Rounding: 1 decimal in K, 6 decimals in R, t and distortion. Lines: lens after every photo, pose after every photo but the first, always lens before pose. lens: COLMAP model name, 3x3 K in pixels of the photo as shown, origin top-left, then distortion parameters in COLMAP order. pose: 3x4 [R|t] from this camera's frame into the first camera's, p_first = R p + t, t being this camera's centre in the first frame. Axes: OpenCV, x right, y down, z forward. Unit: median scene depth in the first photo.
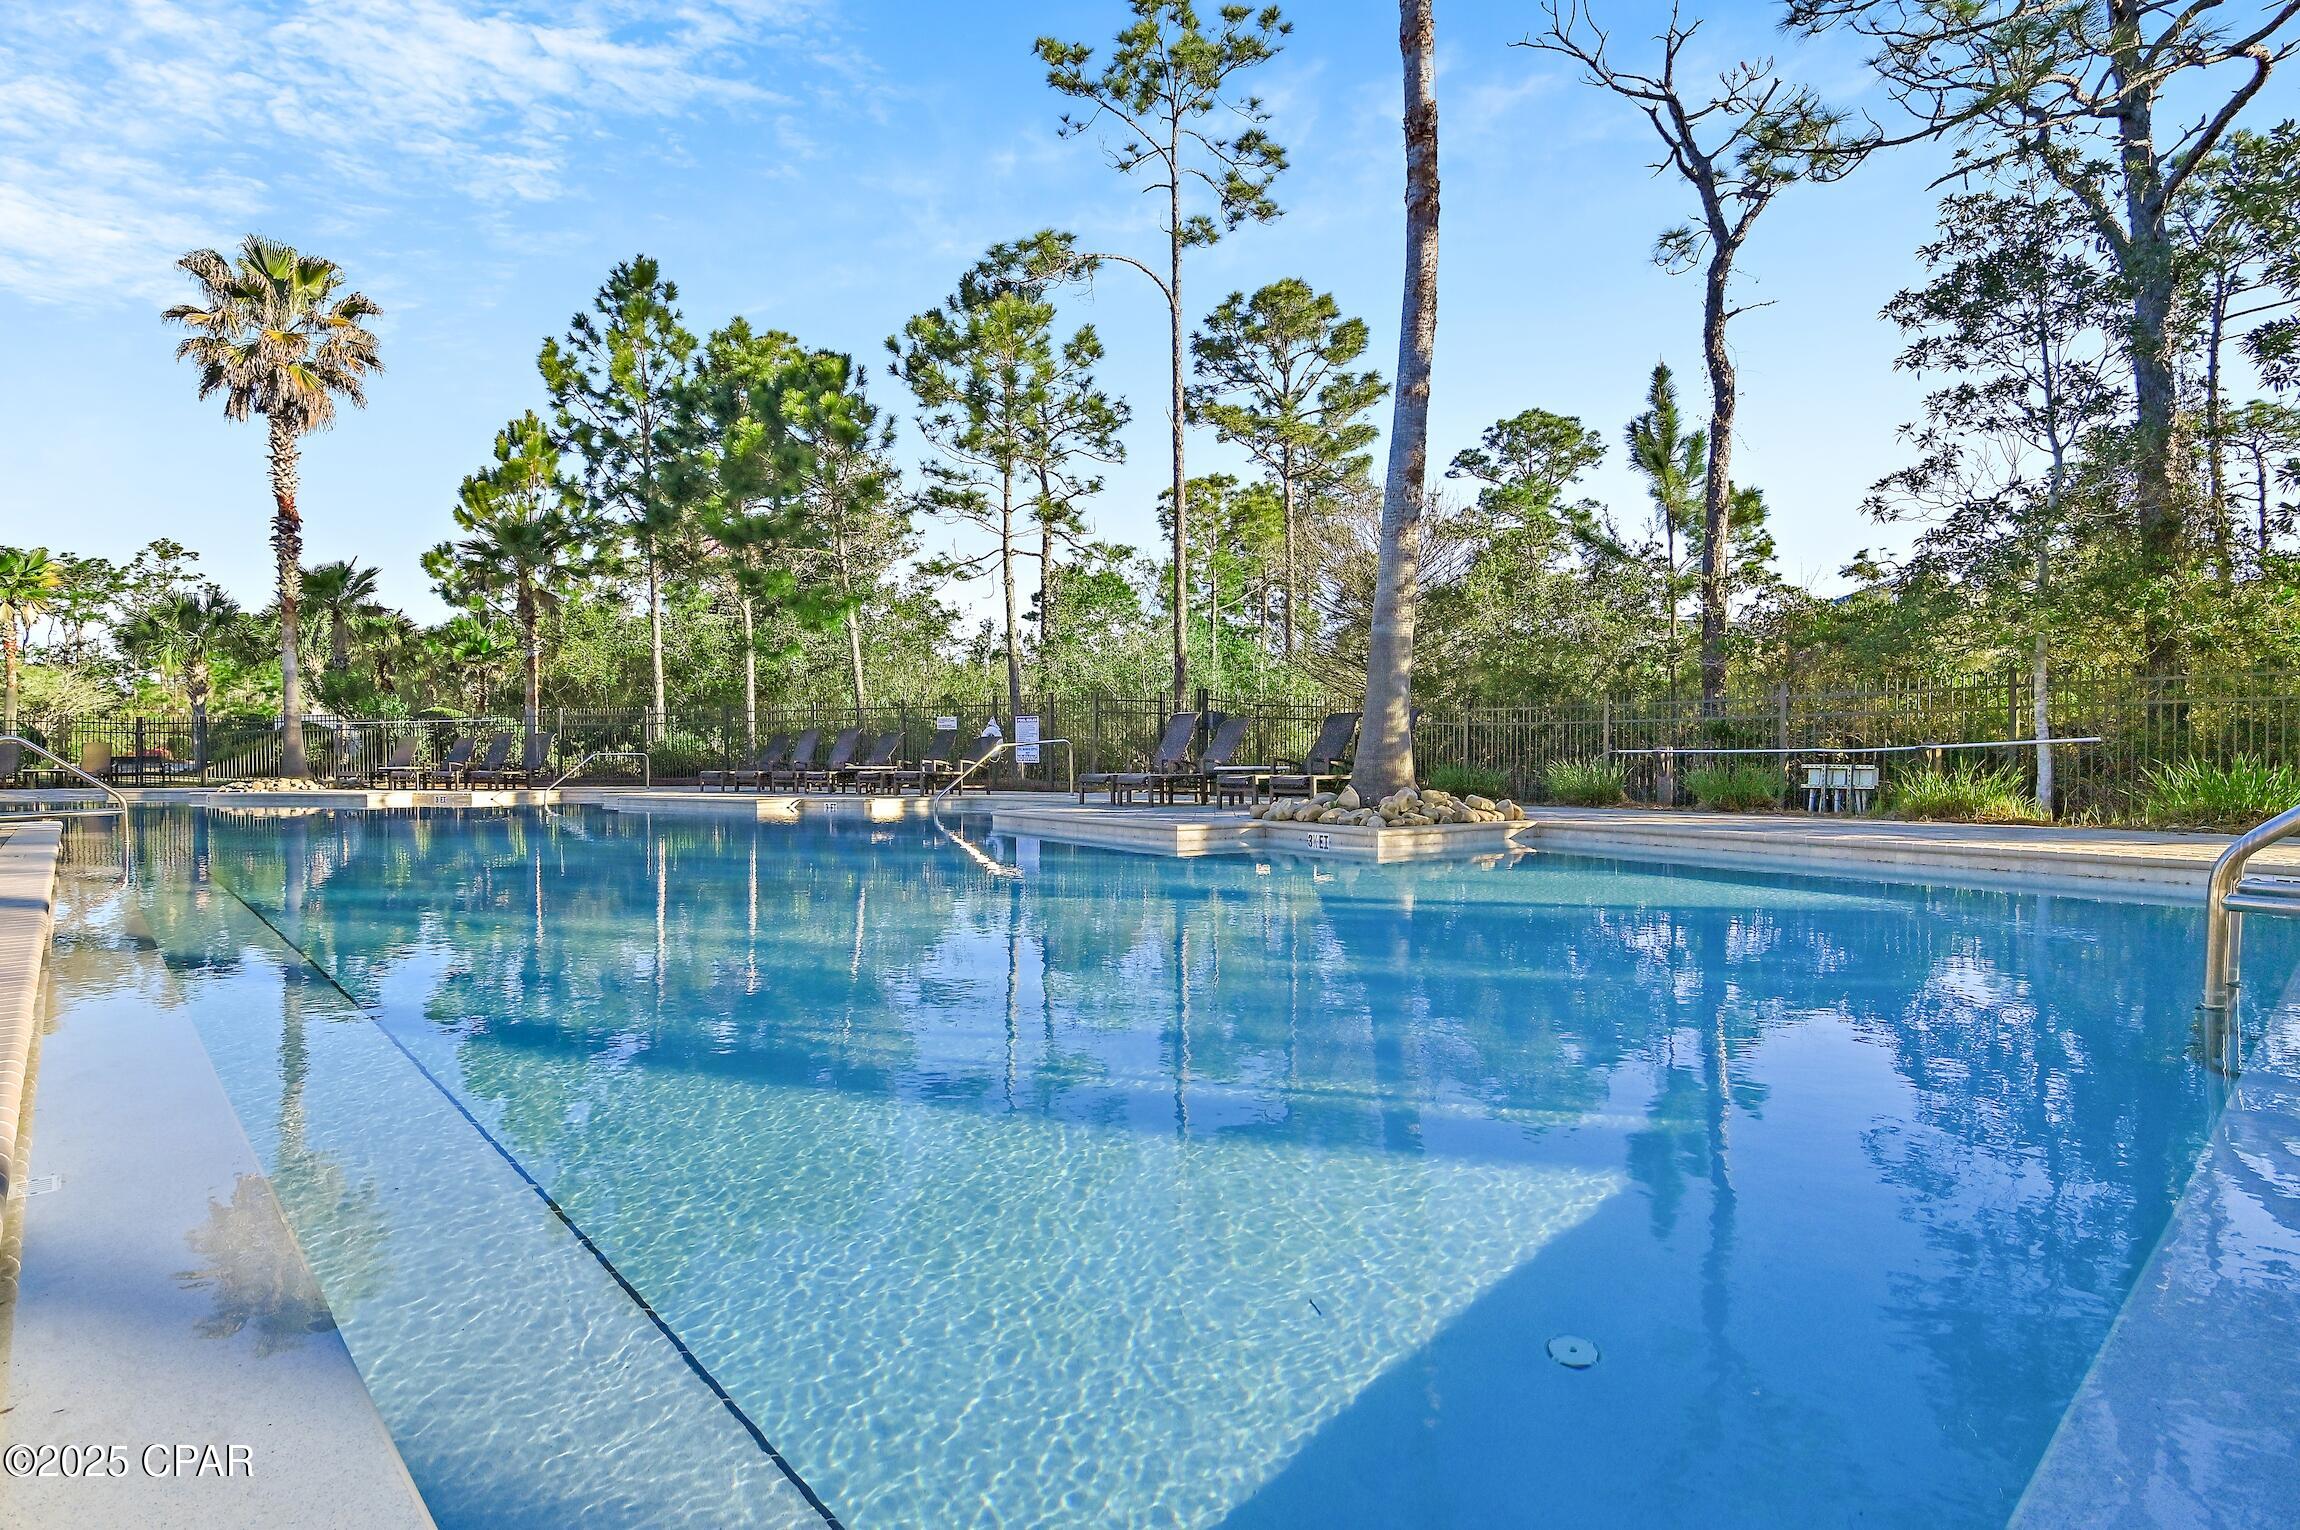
lens RADIAL K [[1168.6, 0, 1147.5], [0, 1168.6, 773.3], [0, 0, 1]] dist [-0.019151, 0.000259]
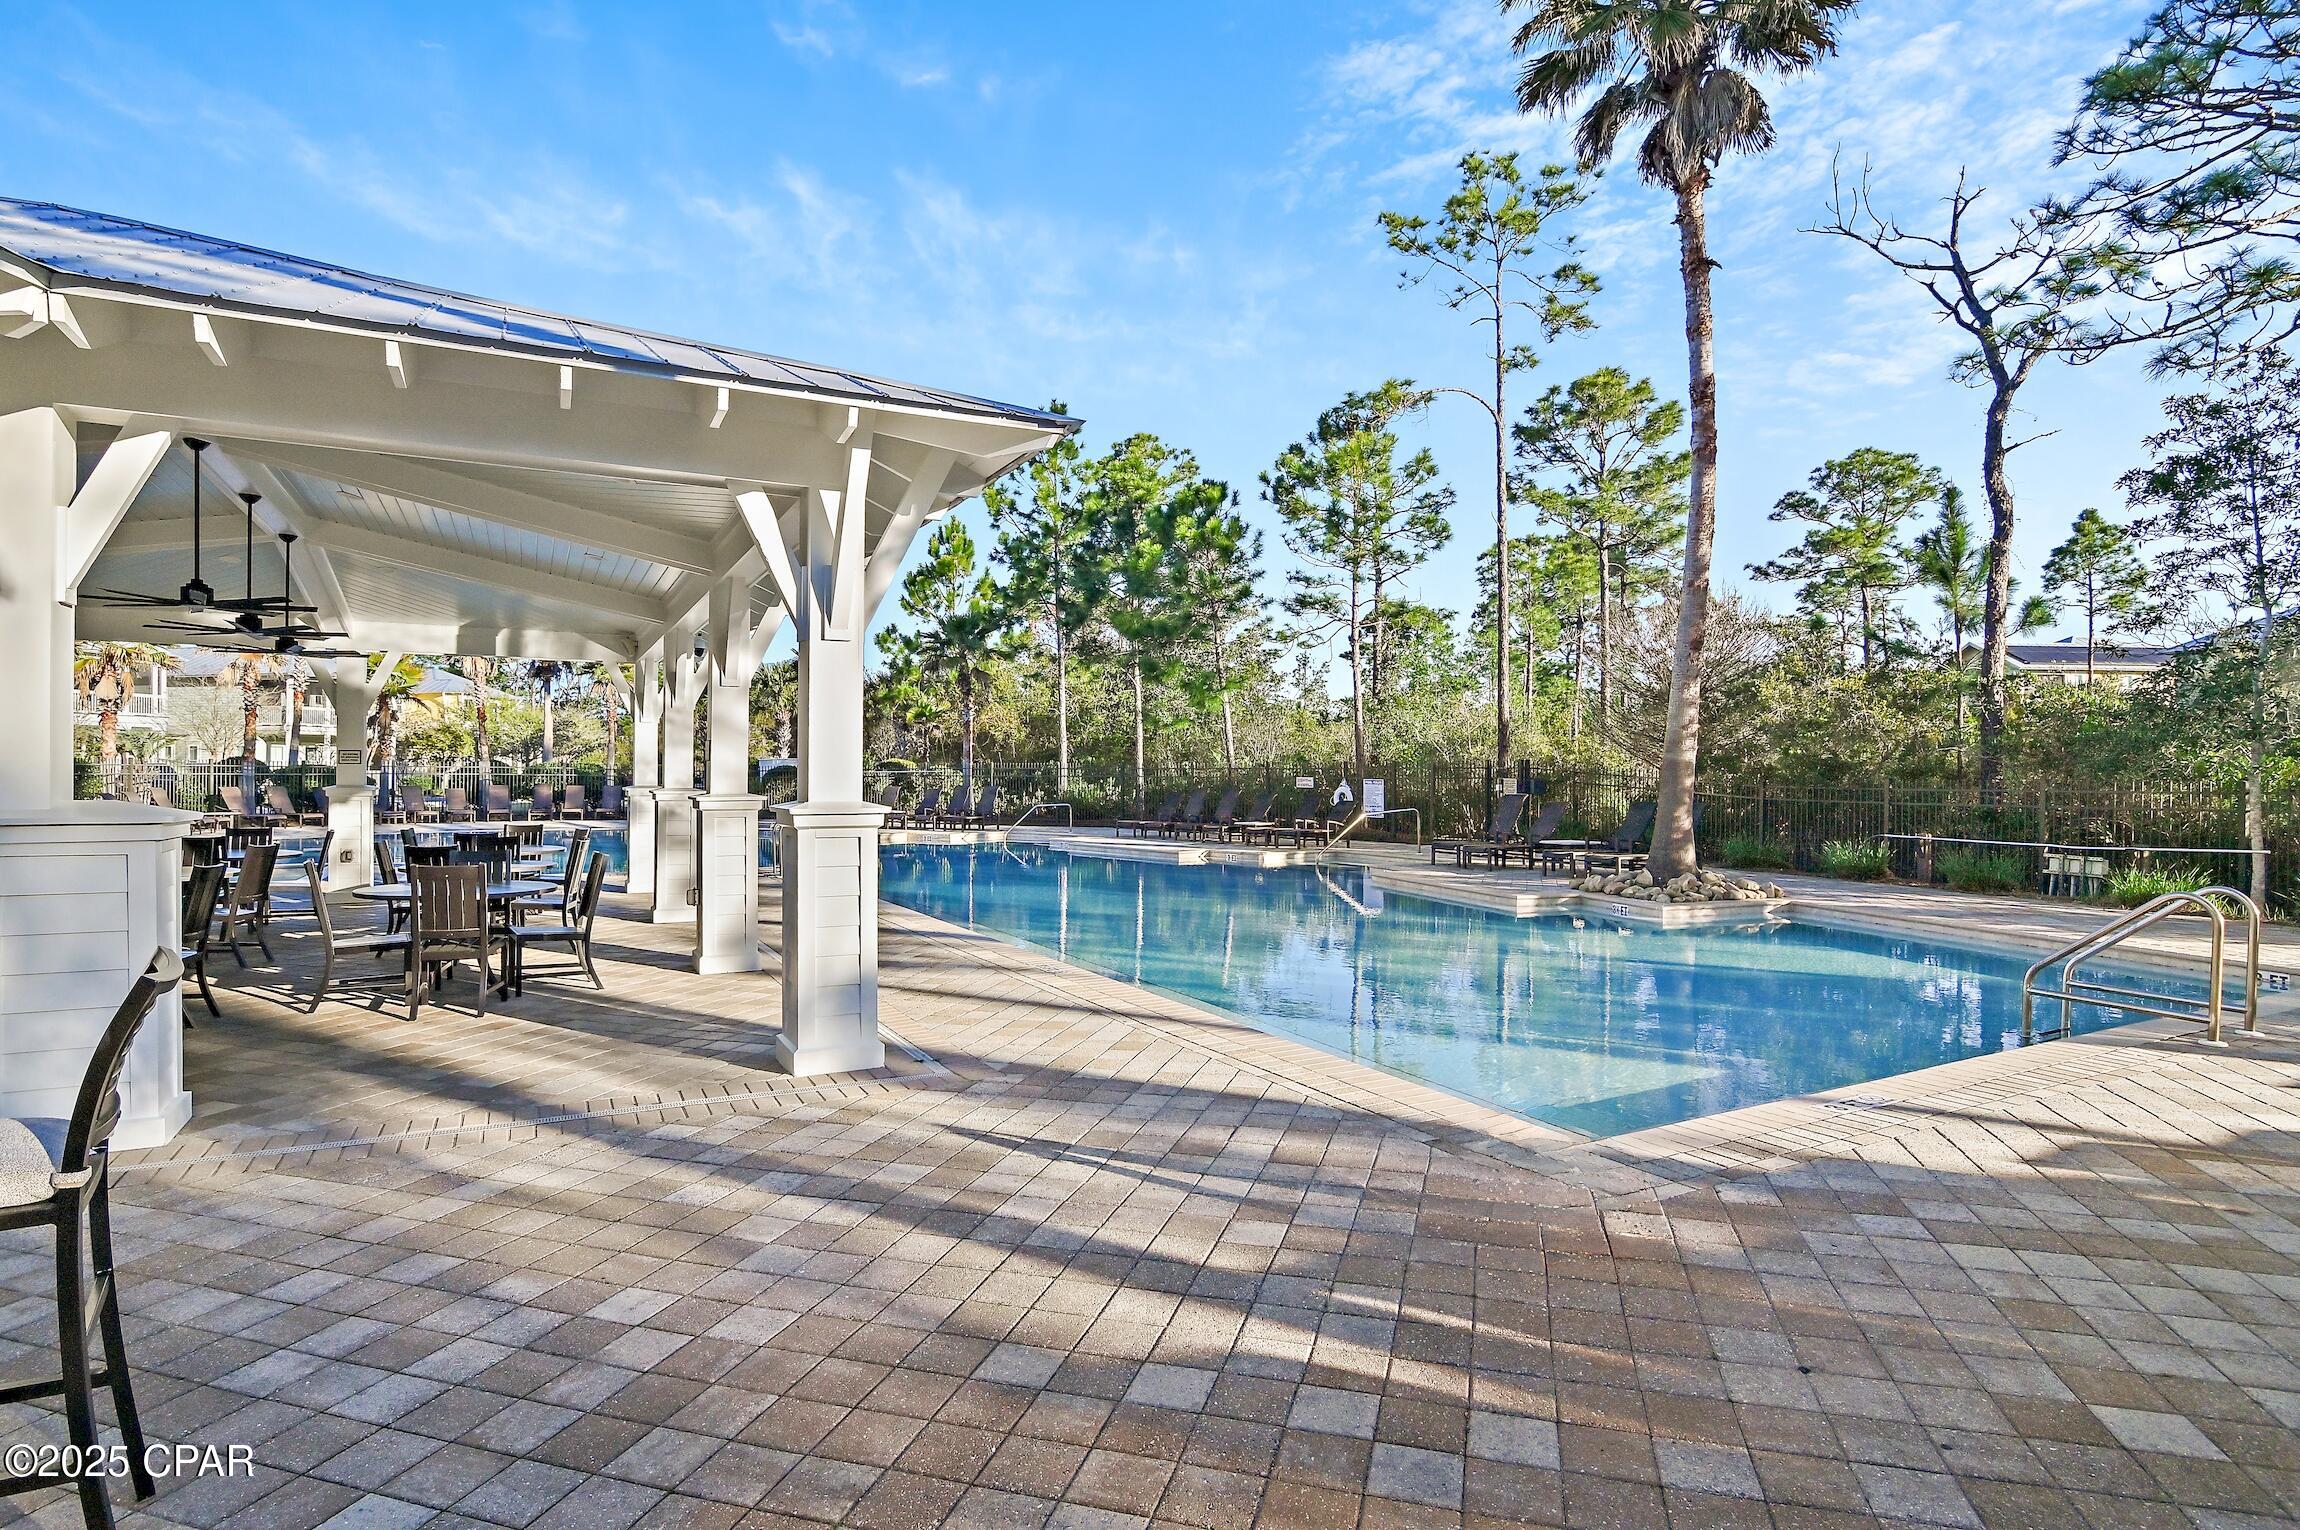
lens RADIAL K [[1168.6, 0, 1147.5], [0, 1168.6, 773.3], [0, 0, 1]] dist [-0.019151, 0.000259]
pose [[0.967644, 0.006285, -0.252241, -0.023080], [-0.009332, 0.999897, -0.010884, -0.037438], [0.252147, 0.012886, 0.967603, -0.222161]]
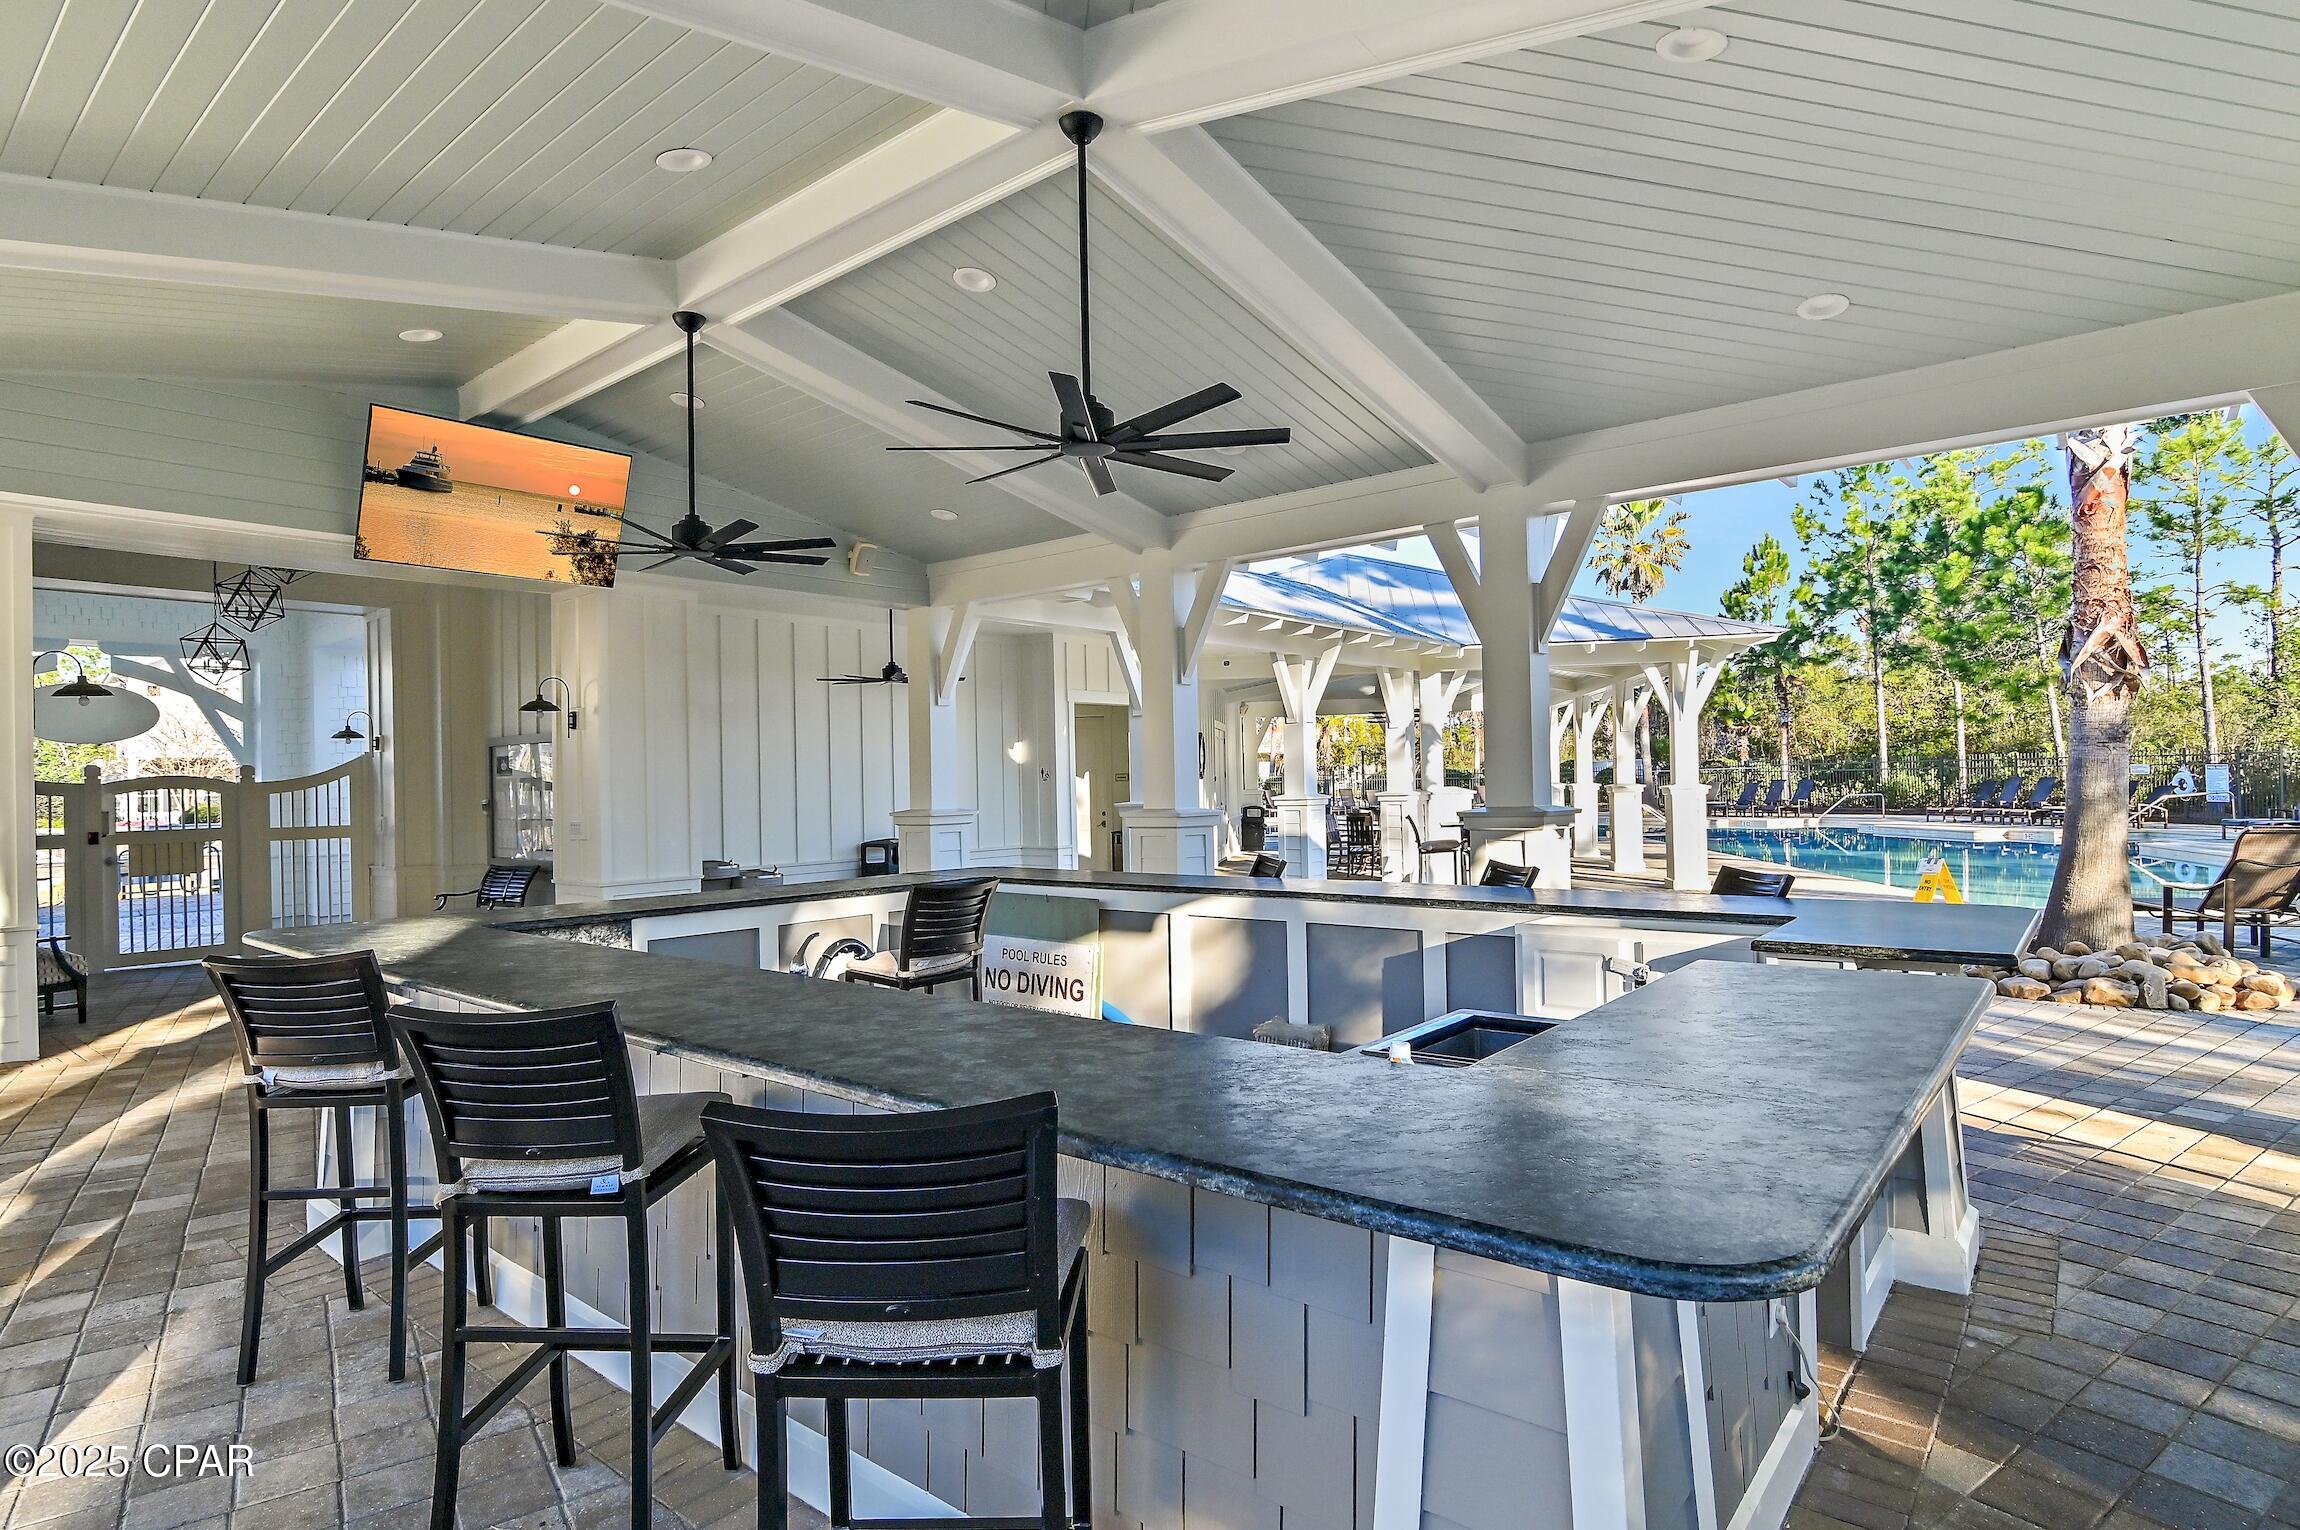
lens RADIAL K [[1214.0, 0, 1167.5], [0, 1214.0, 777.3], [0, 0, 1]] dist [-0.003176, 0.000096]
pose [[0.625485, -0.013584, -0.780118, 0.192212], [0.017212, 0.999845, -0.003610, -0.047920], [0.780047, -0.011169, 0.625622, -0.642011]]
